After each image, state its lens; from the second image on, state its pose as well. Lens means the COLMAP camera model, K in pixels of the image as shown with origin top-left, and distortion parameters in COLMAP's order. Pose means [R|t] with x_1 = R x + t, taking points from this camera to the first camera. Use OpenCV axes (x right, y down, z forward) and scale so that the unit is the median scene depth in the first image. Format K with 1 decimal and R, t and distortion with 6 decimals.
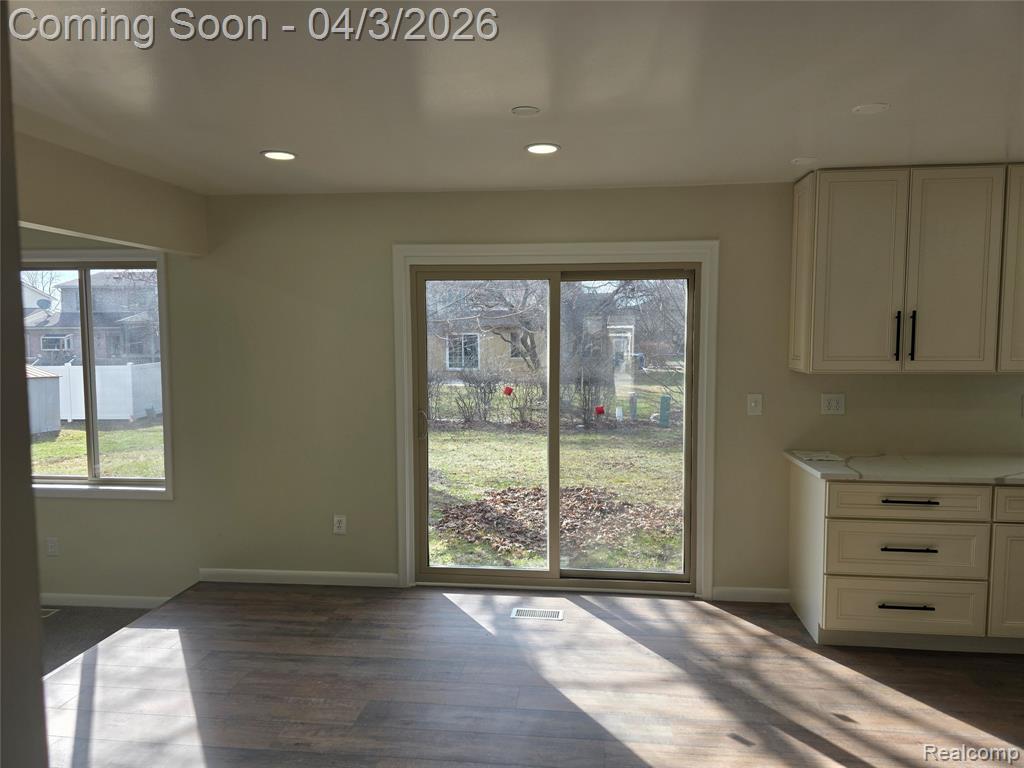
lens RADIAL K [[685.6, 0, 515.2], [0, 685.6, 385.1], [0, 0, 1]] dist [0.051400, -0.043735]
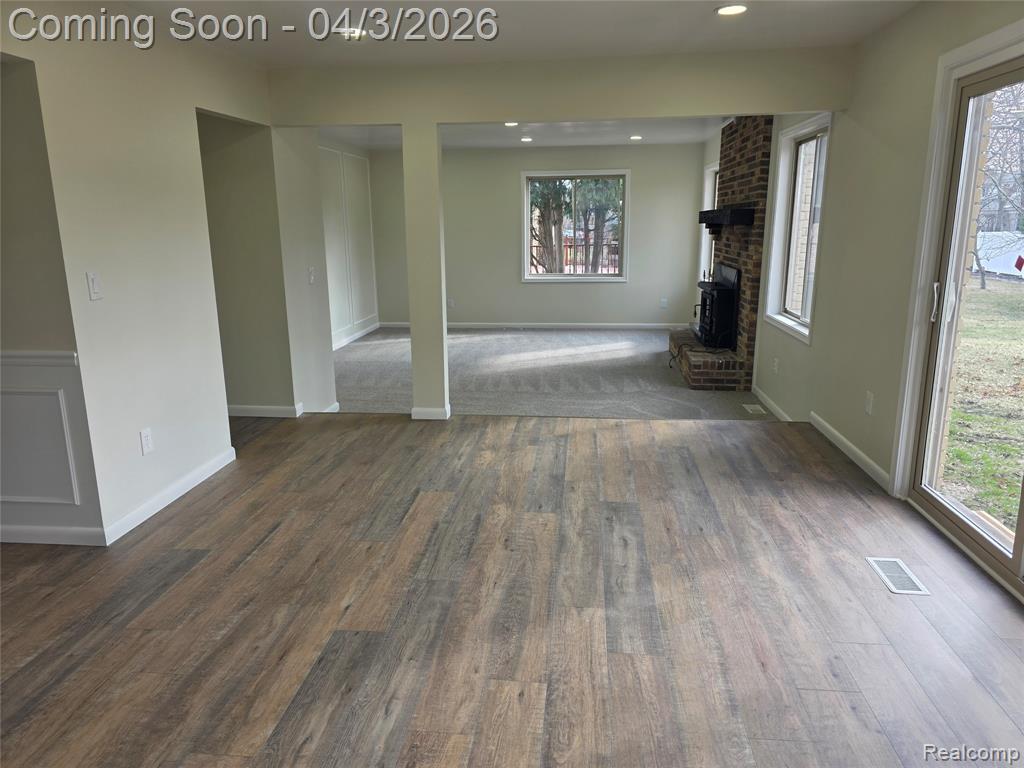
lens RADIAL K [[685.6, 0, 515.0], [0, 685.6, 383.7], [0, 0, 1]] dist [0.051400, -0.043735]
pose [[0.005548, 0.235305, -0.971906, 0.700076], [-0.059900, 0.970254, 0.234563, -0.007146], [0.998189, 0.056916, 0.019478, 0.593159]]
